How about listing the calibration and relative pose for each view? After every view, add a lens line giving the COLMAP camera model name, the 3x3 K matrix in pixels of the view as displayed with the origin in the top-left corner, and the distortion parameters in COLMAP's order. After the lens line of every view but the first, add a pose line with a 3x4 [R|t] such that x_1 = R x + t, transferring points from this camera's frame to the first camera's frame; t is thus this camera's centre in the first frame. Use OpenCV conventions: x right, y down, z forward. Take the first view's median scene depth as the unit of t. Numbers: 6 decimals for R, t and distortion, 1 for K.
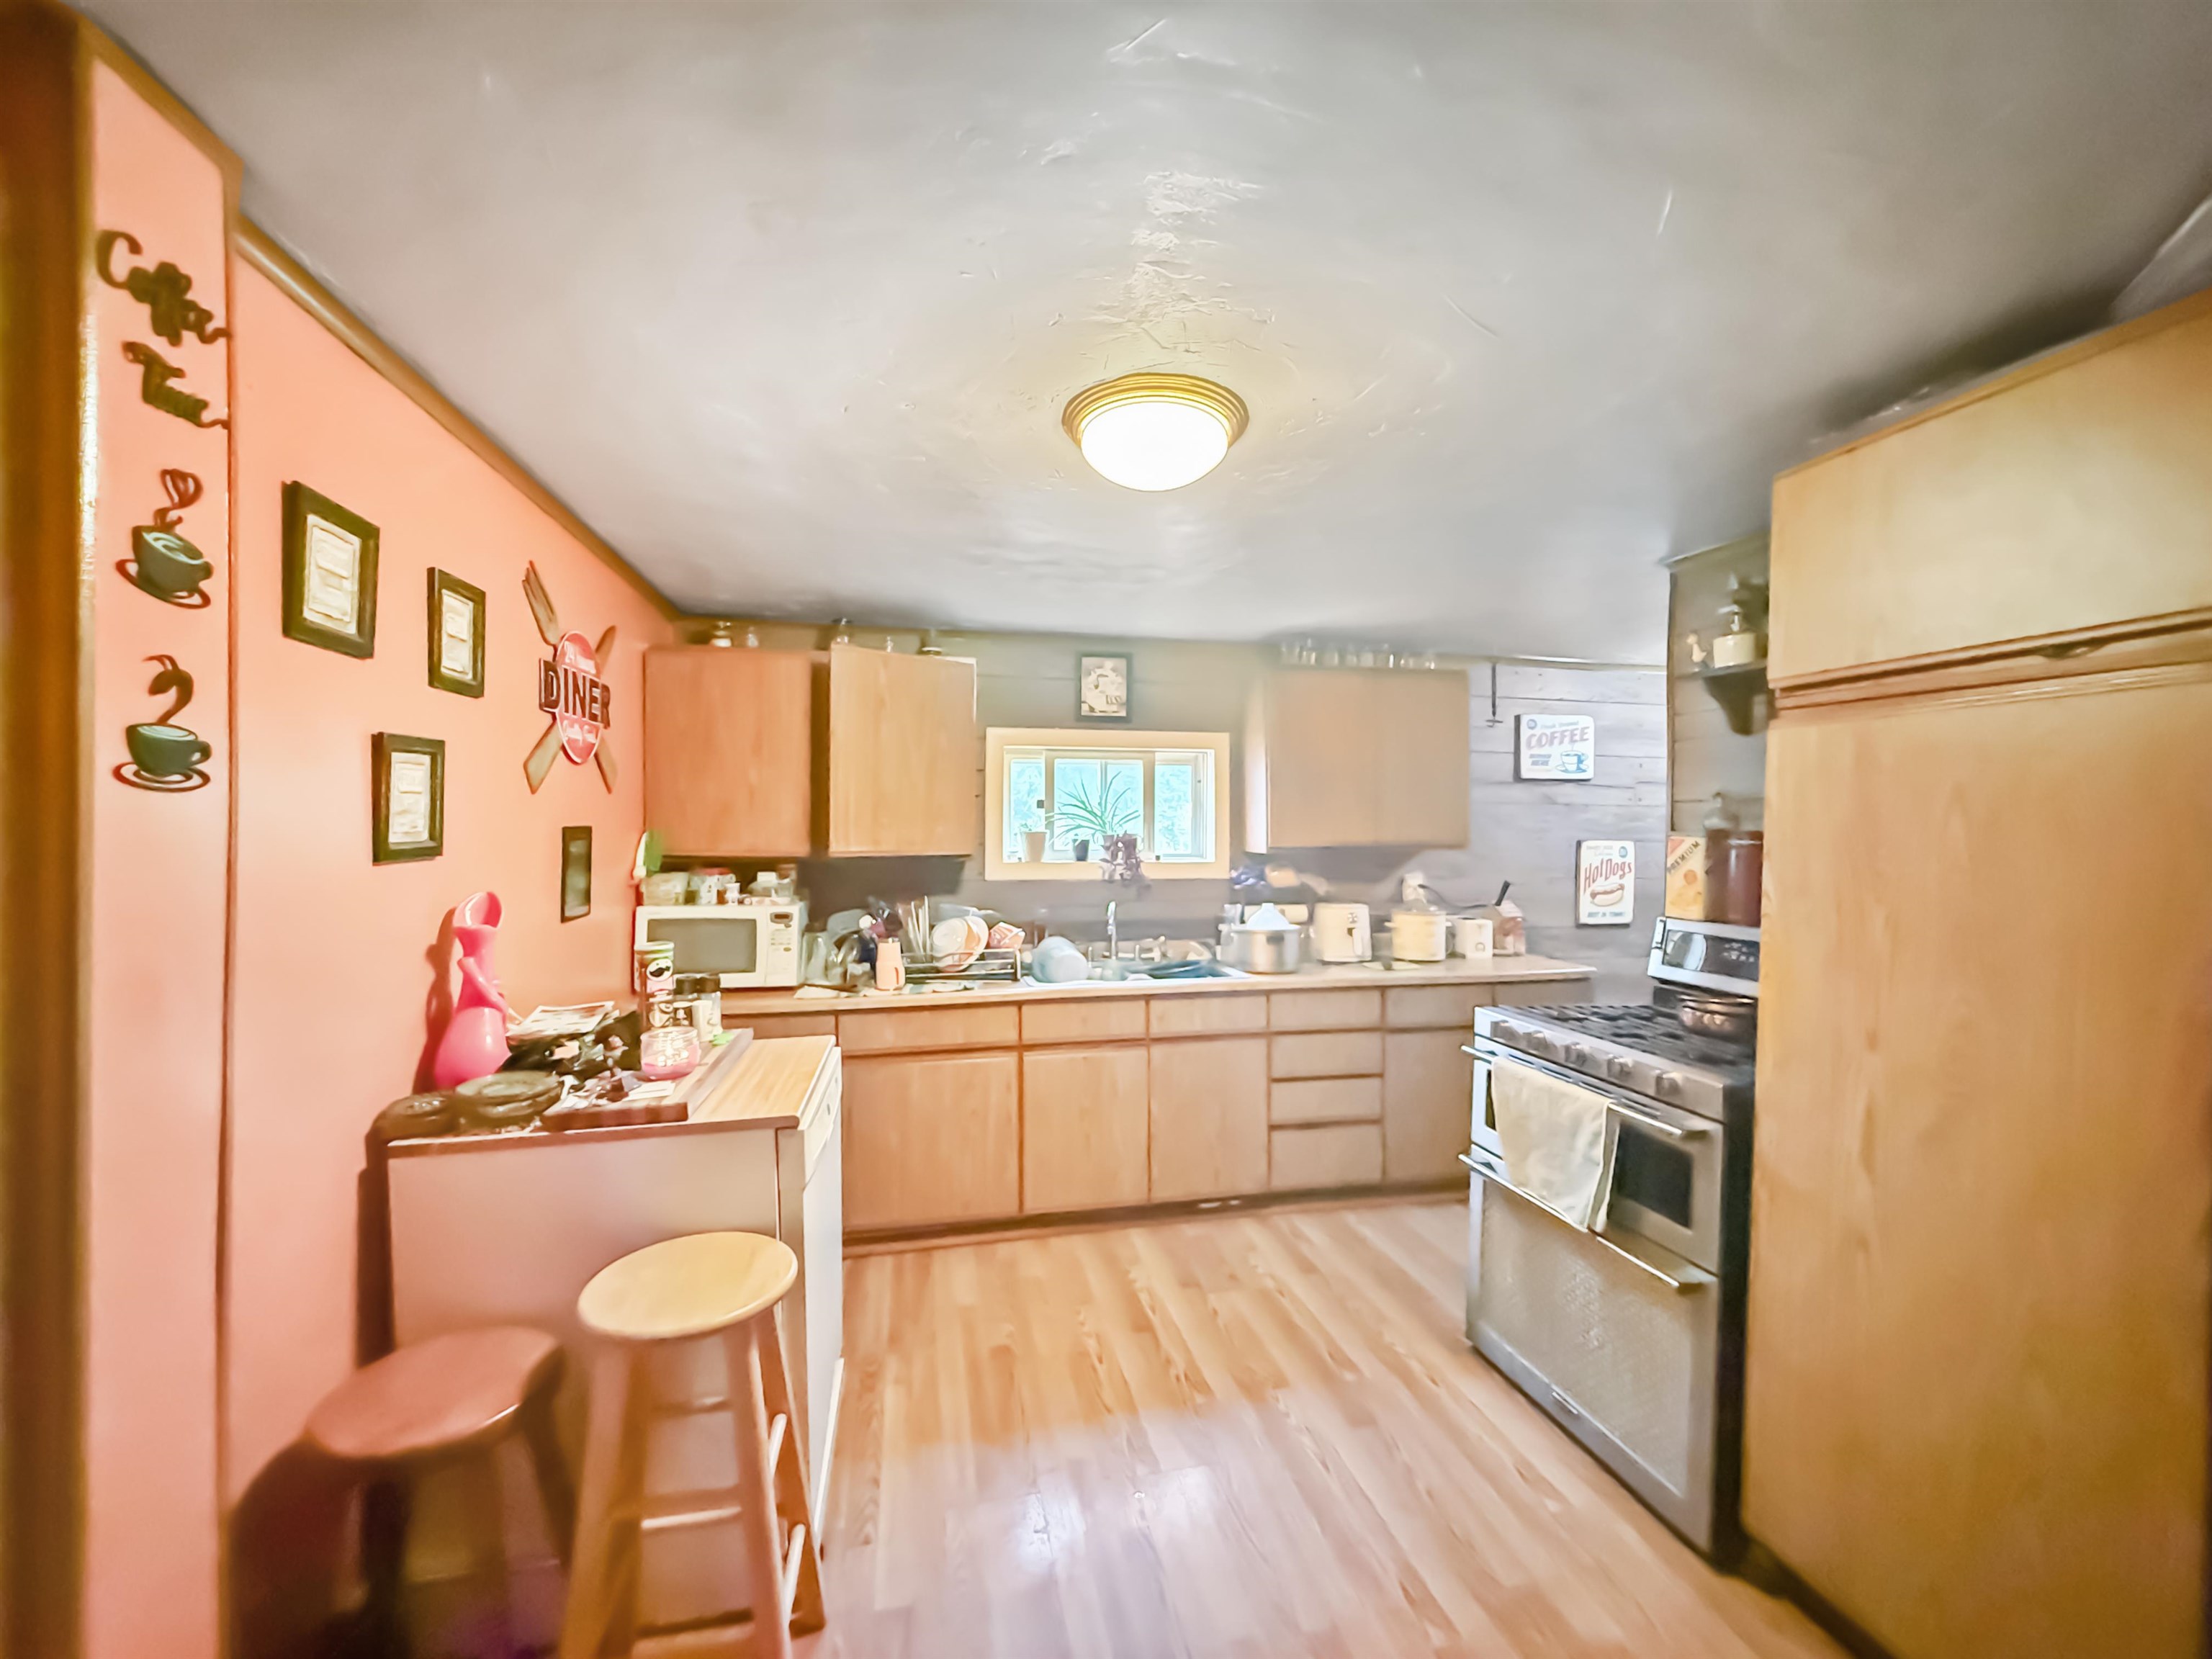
lens RADIAL K [[899.9, 0, 1111.1], [0, 899.9, 821.4], [0, 0, 1]] dist [-0.000931, -0.000150]
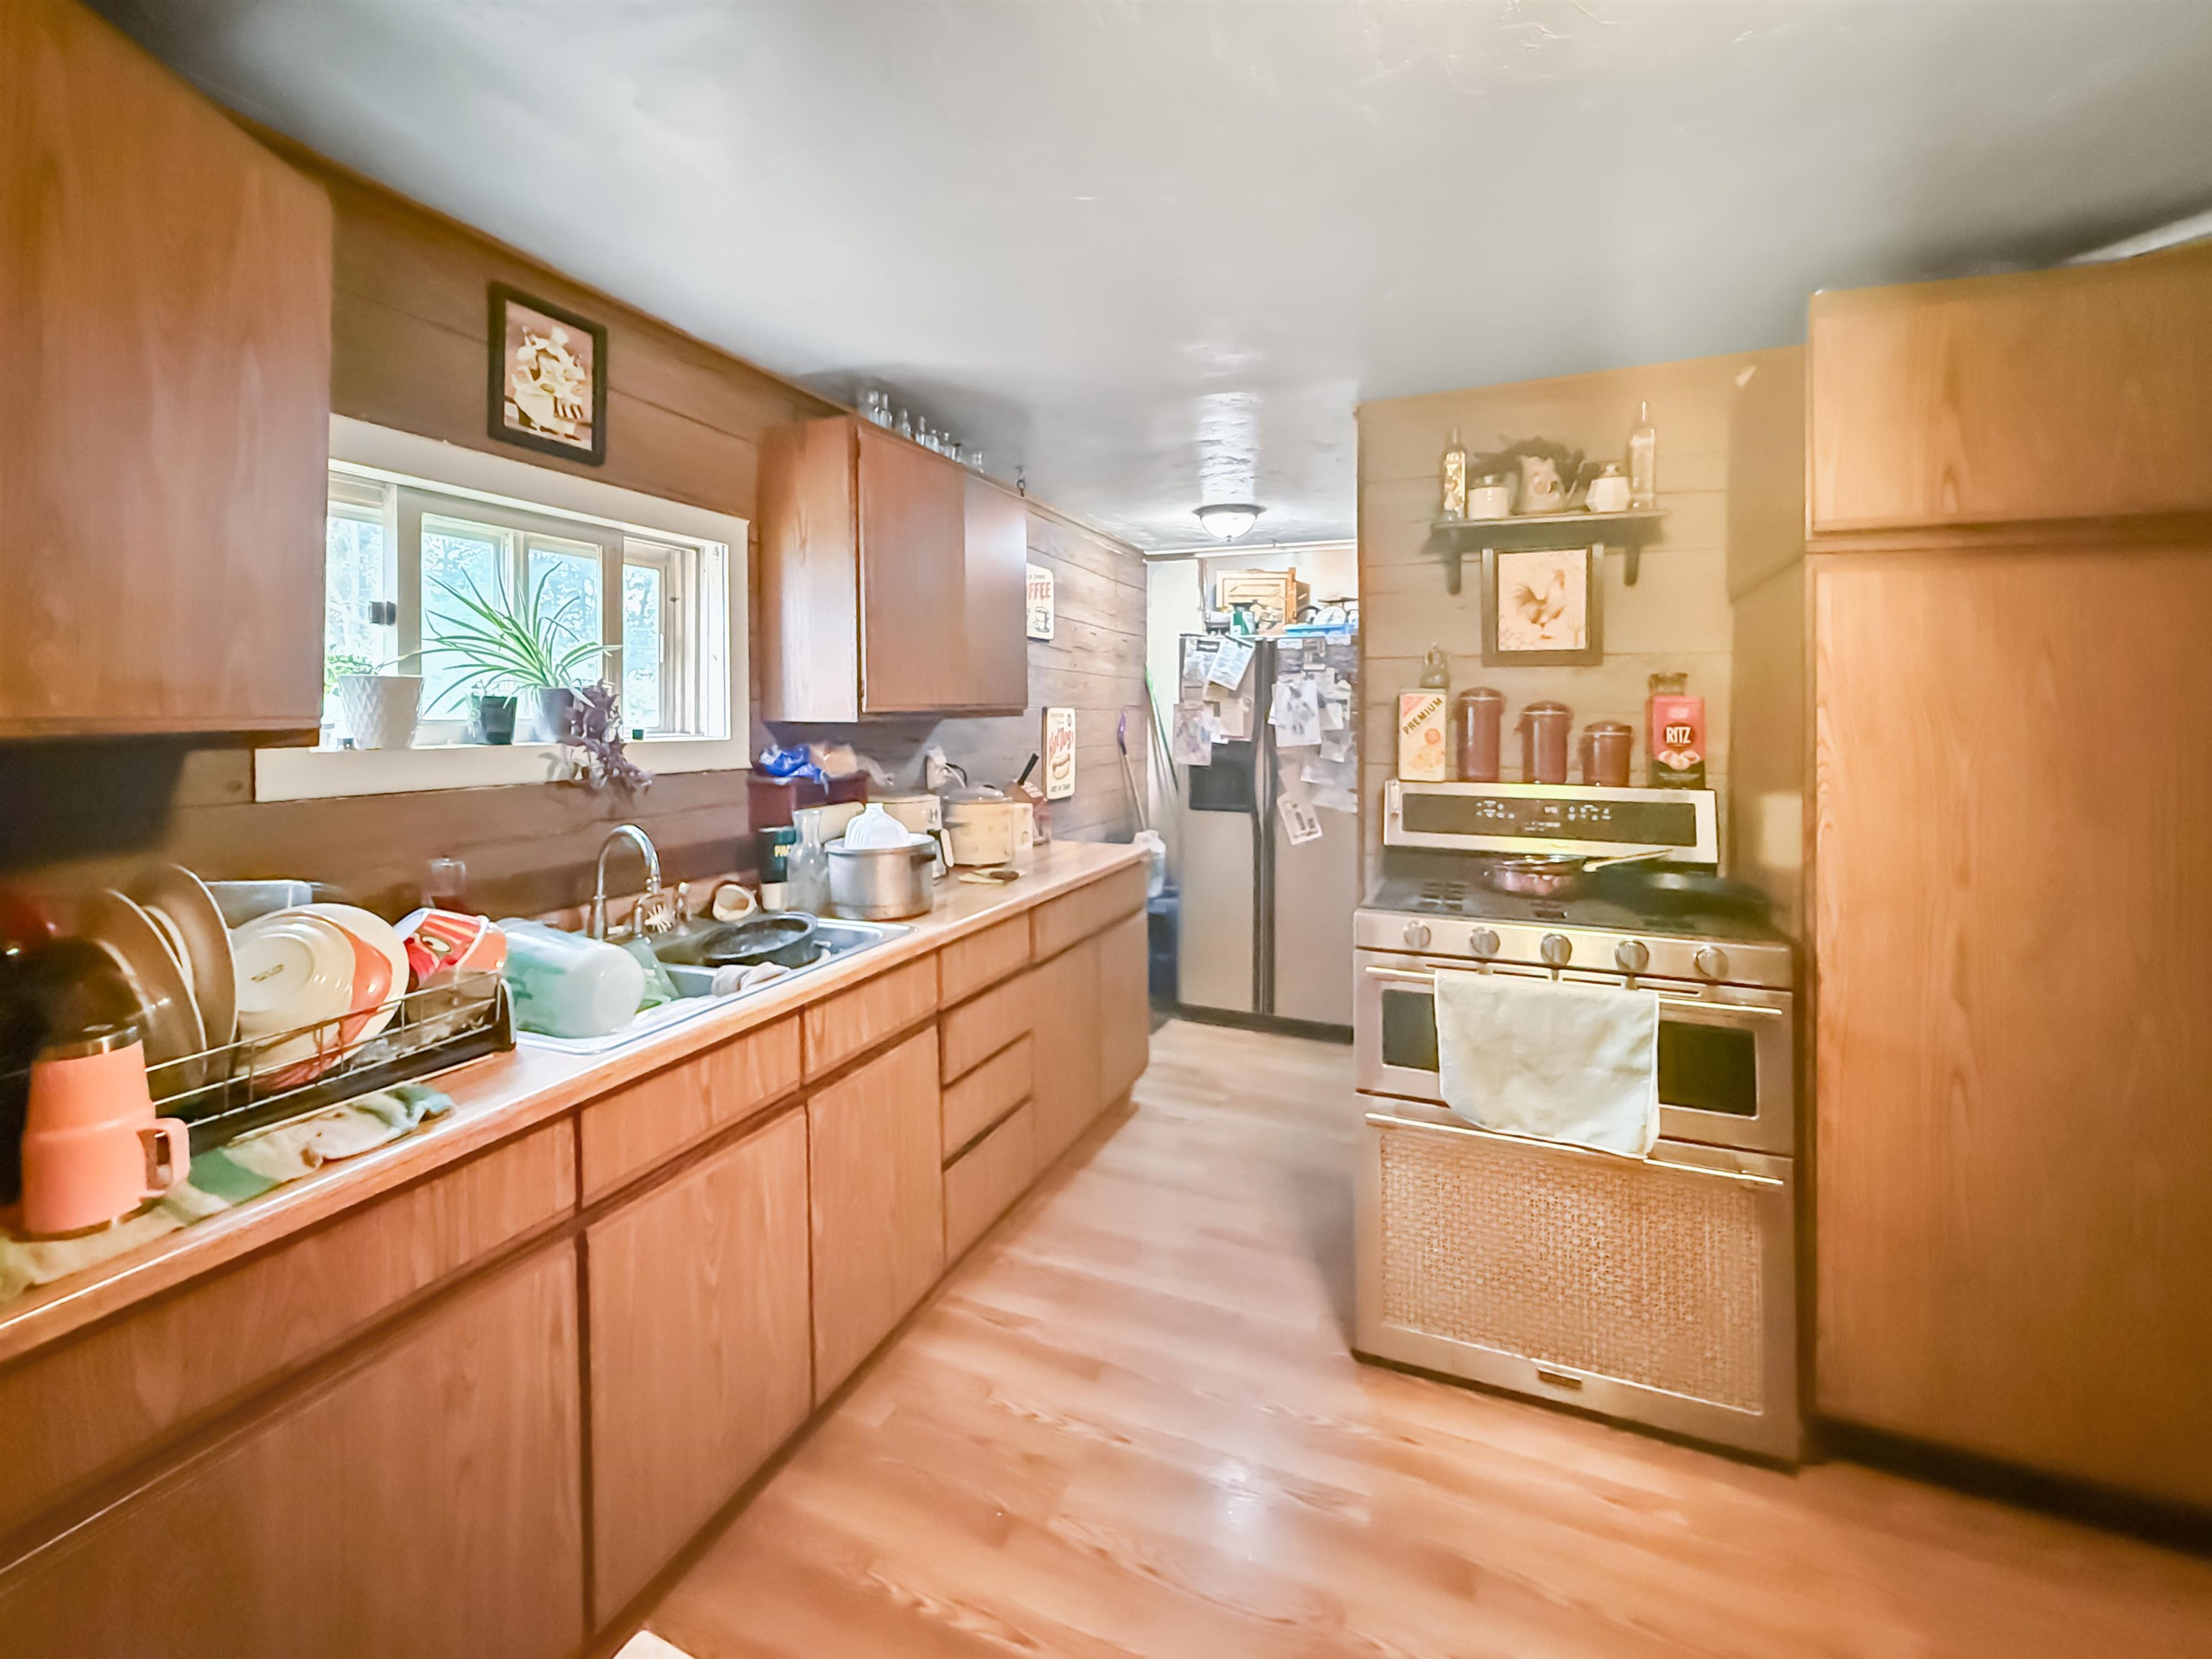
lens RADIAL K [[938.6, 0, 1103.6], [0, 938.6, 709.9], [0, 0, 1]] dist [-0.002323, -0.000232]
pose [[0.581975, 0.000399, 0.813207, -0.278752], [-0.008139, 0.999953, 0.005333, 0.024460], [-0.813166, -0.009722, 0.581950, 0.541719]]
